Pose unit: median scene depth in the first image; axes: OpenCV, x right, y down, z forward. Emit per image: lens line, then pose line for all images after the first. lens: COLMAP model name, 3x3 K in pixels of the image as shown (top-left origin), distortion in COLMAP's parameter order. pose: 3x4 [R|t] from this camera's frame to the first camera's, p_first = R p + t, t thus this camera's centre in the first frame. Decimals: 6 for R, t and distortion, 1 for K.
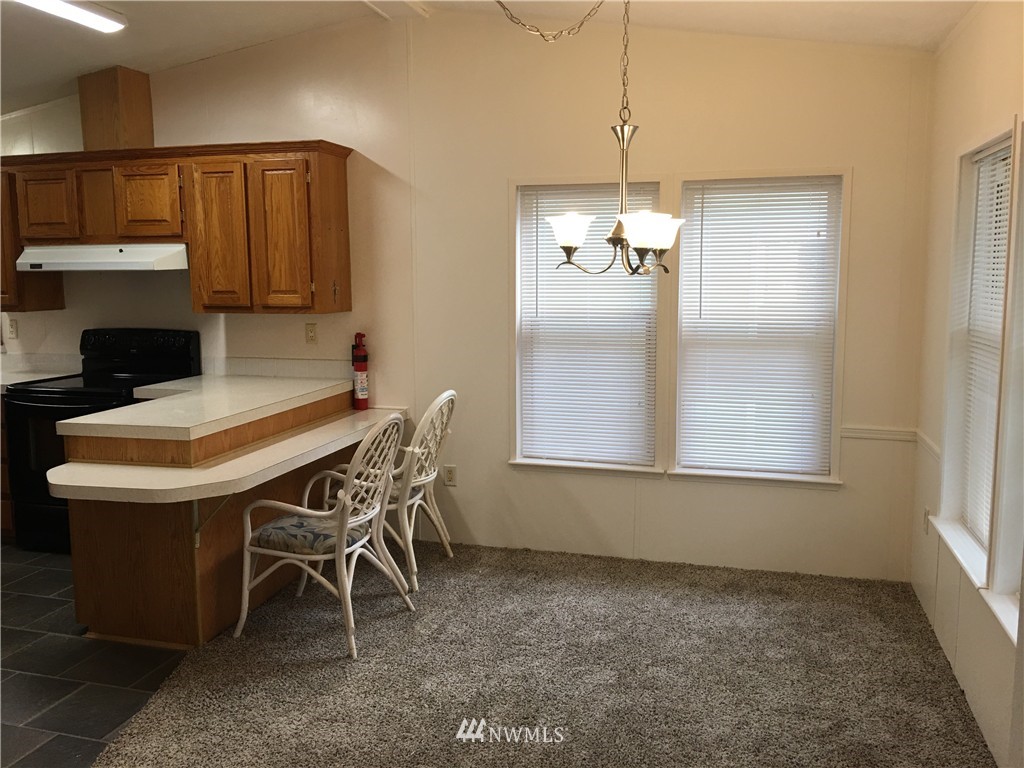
lens RADIAL K [[858.8, 0, 518.2], [0, 858.8, 374.3], [0, 0, 1]] dist [0.080043, -0.127960]
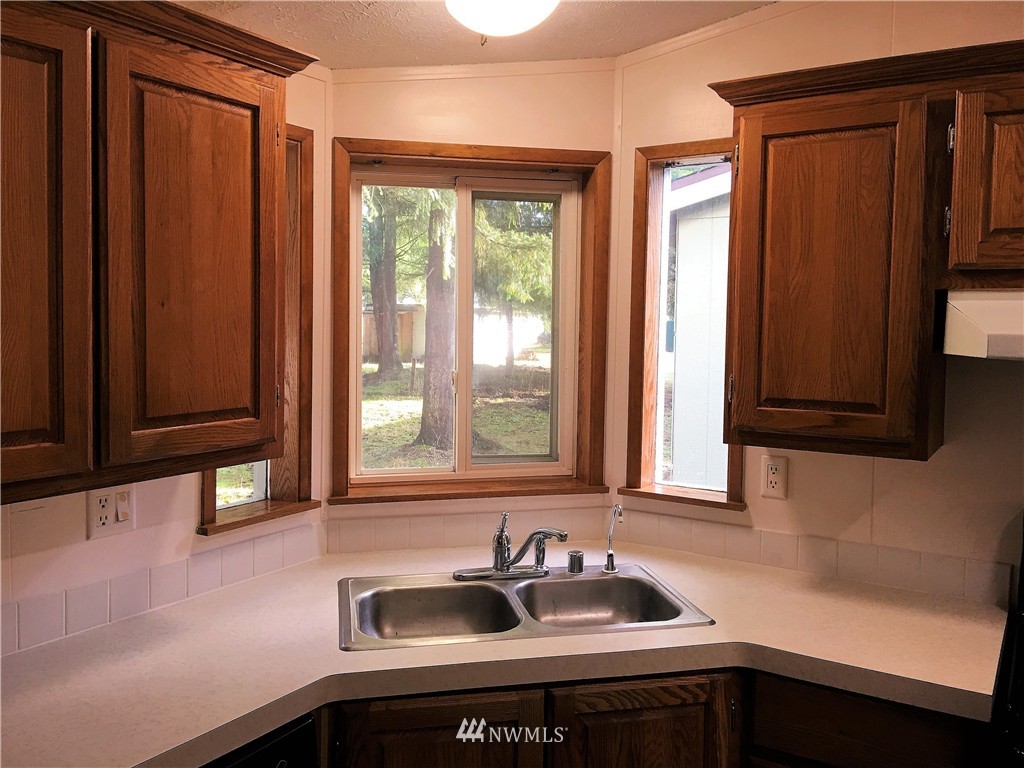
lens RADIAL K [[858.8, 0, 505.8], [0, 858.8, 369.0], [0, 0, 1]] dist [0.080043, -0.127960]
pose [[0.957512, 0.037954, -0.285885, -0.699938], [-0.057490, 0.996526, -0.060255, -0.086107], [0.282605, 0.074131, 0.956368, 0.635658]]
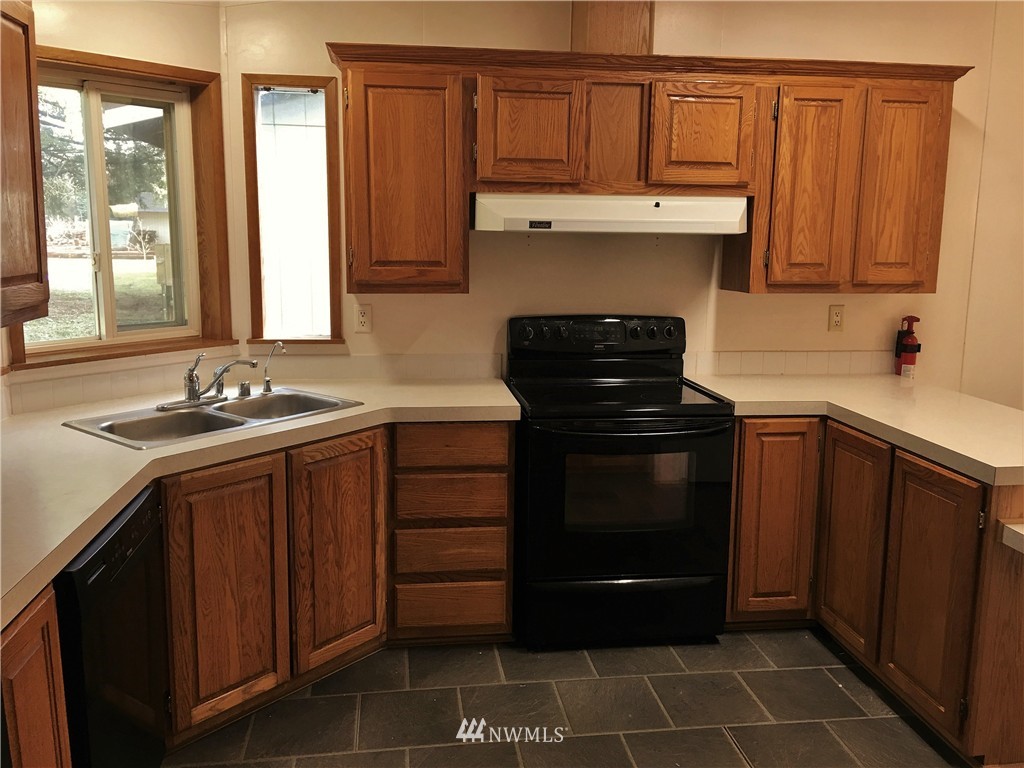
lens RADIAL K [[858.8, 0, 508.5], [0, 858.8, 368.4], [0, 0, 1]] dist [0.080043, -0.127960]
pose [[0.920941, -0.040790, 0.387561, -0.873608], [0.028244, 0.998878, 0.038014, -0.042679], [-0.388677, -0.024062, 0.921060, 0.422582]]
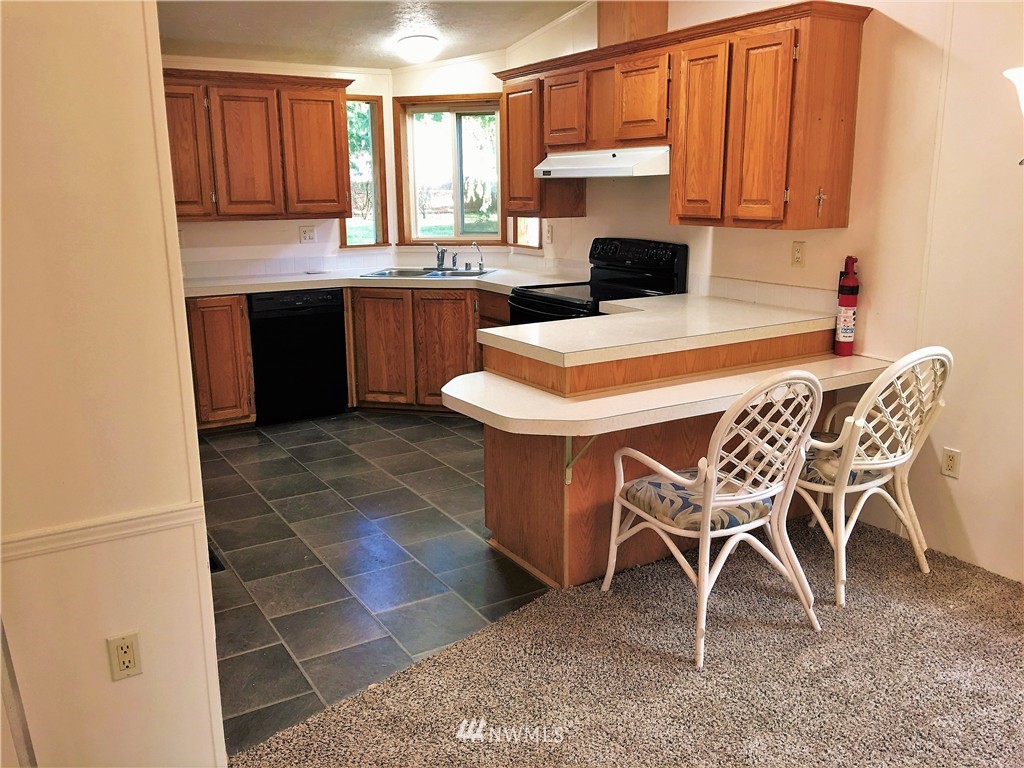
lens RADIAL K [[858.8, 0, 514.2], [0, 858.8, 374.5], [0, 0, 1]] dist [0.080043, -0.127960]
pose [[0.729628, 0.150384, -0.667103, 0.134939], [-0.081879, 0.987714, 0.133106, -0.023356], [0.678924, -0.042496, 0.732977, 0.231561]]
